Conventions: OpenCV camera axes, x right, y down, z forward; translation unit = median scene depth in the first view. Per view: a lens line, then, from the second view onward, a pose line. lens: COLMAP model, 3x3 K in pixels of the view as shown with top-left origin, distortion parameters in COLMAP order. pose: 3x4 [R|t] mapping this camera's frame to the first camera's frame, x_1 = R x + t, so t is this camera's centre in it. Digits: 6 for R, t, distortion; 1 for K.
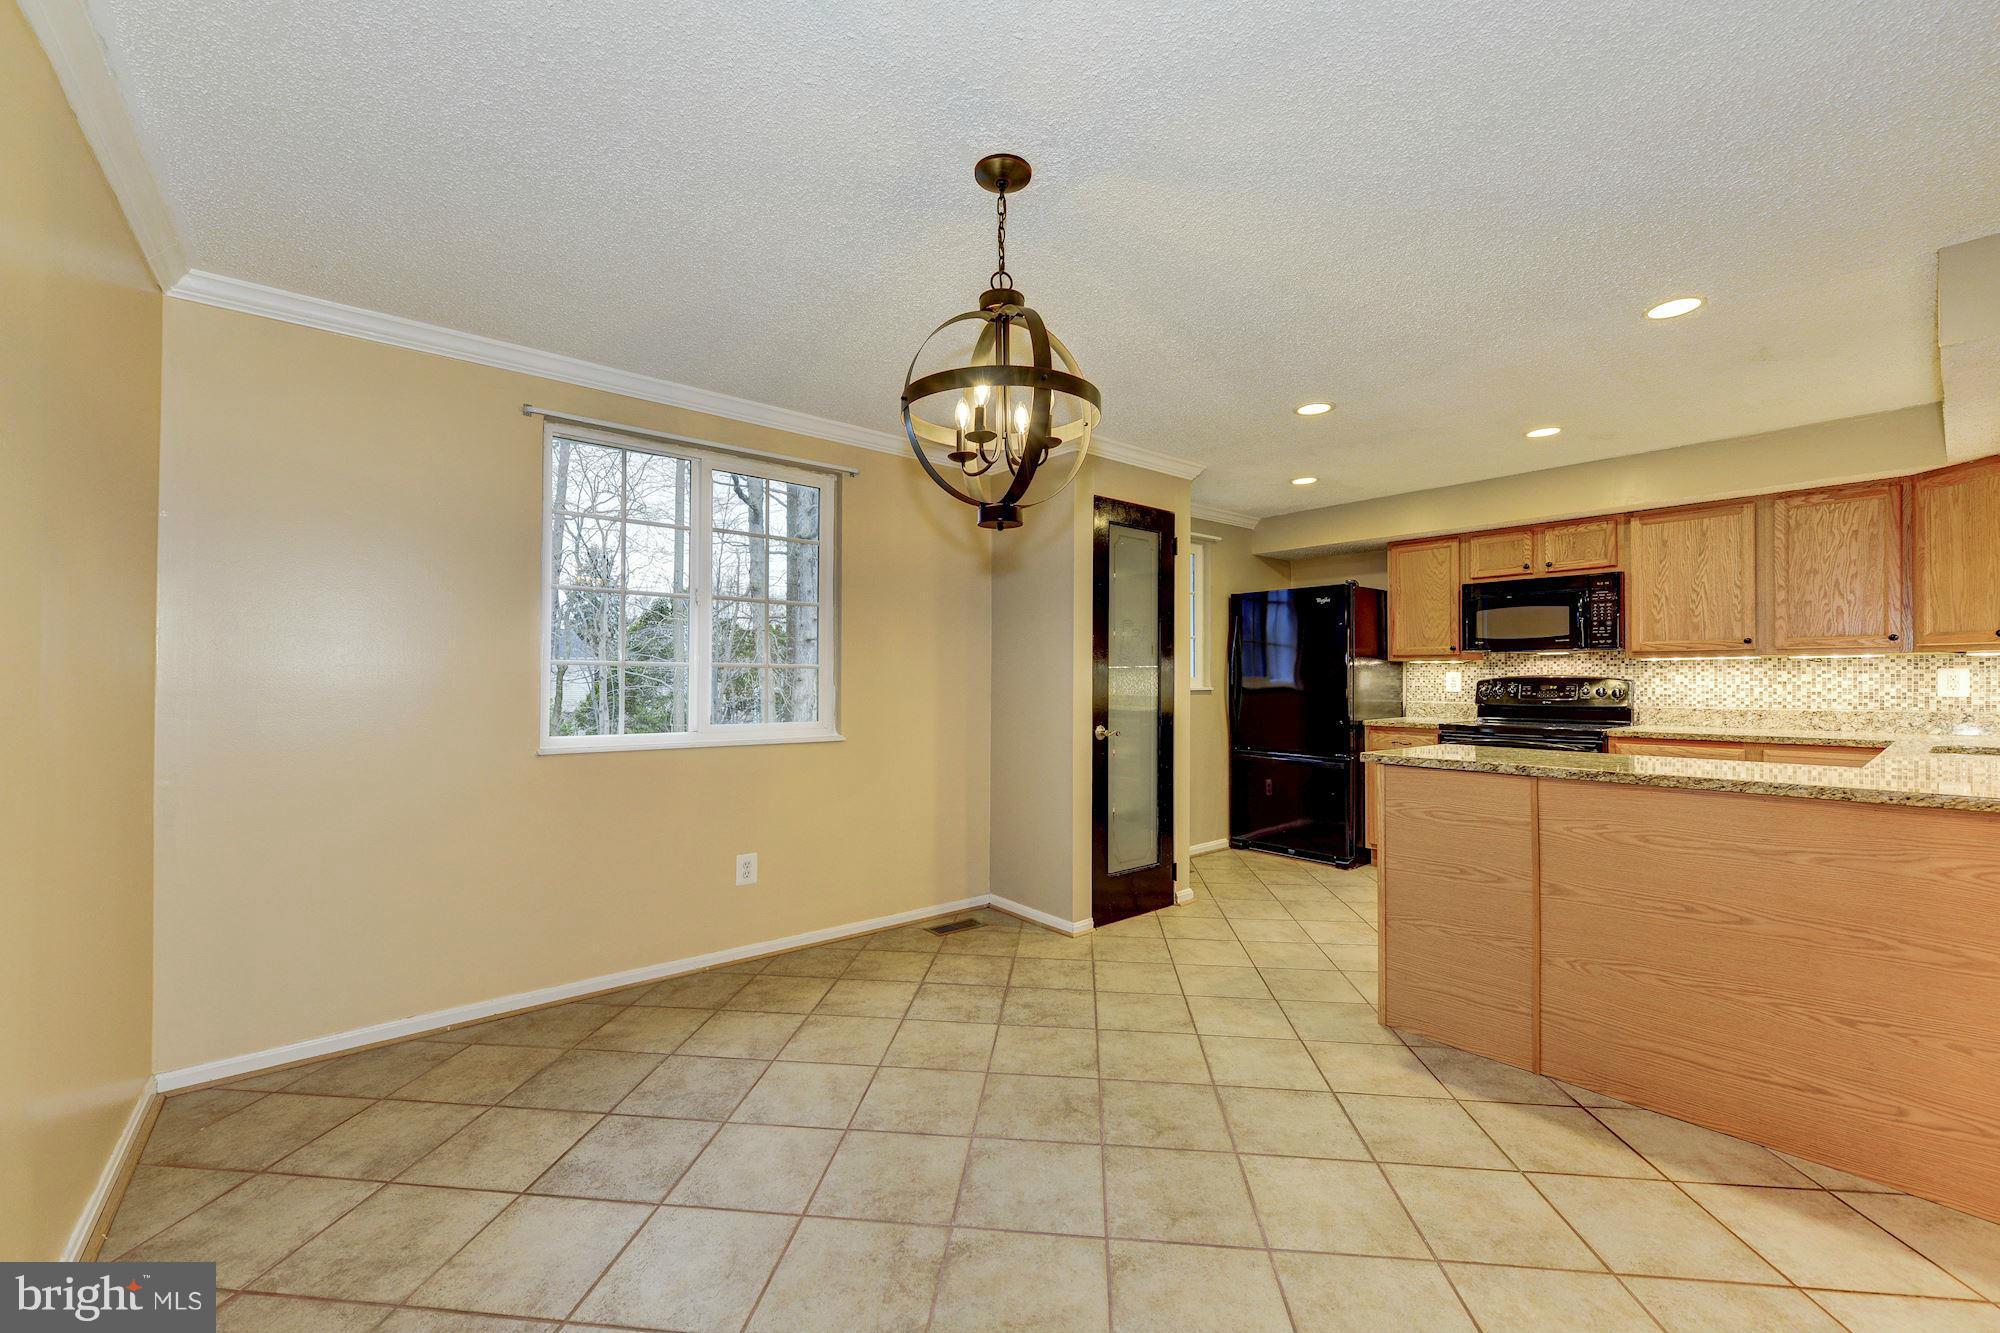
lens RADIAL K [[799.8, 0, 981.9], [0, 799.8, 670.5], [0, 0, 1]] dist [-0.000334, -0.000071]
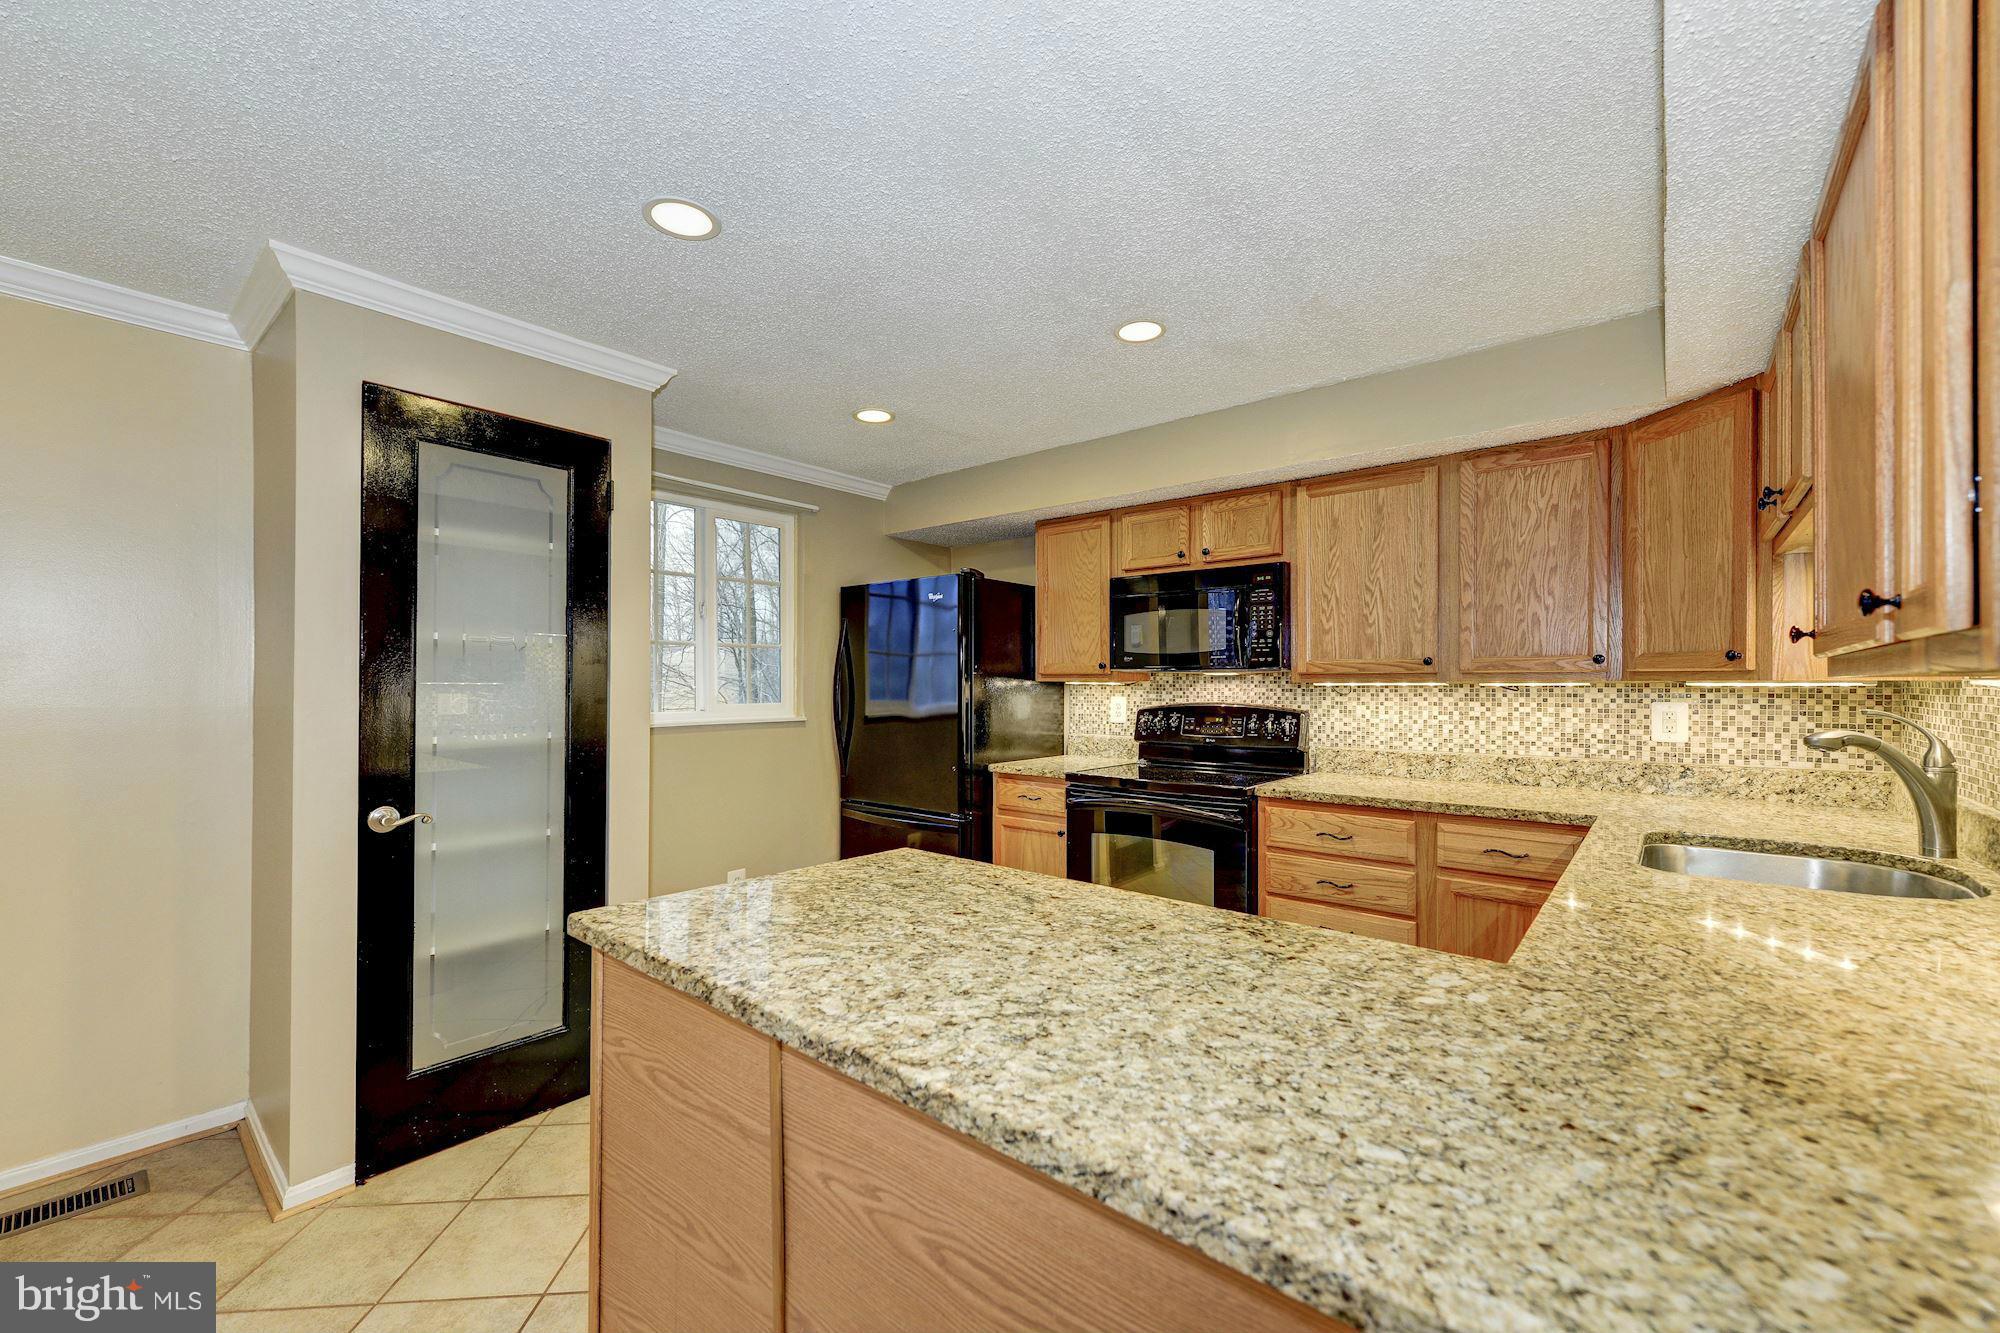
lens RADIAL K [[786.7, 0, 1008.5], [0, 786.7, 678.7], [0, 0, 1]] dist [0.005038, -0.000042]
pose [[0.981866, 0.003951, 0.189534, 0.443328], [-0.004469, 0.999987, 0.002307, -0.020551], [-0.189523, -0.003112, 0.981871, 0.371169]]
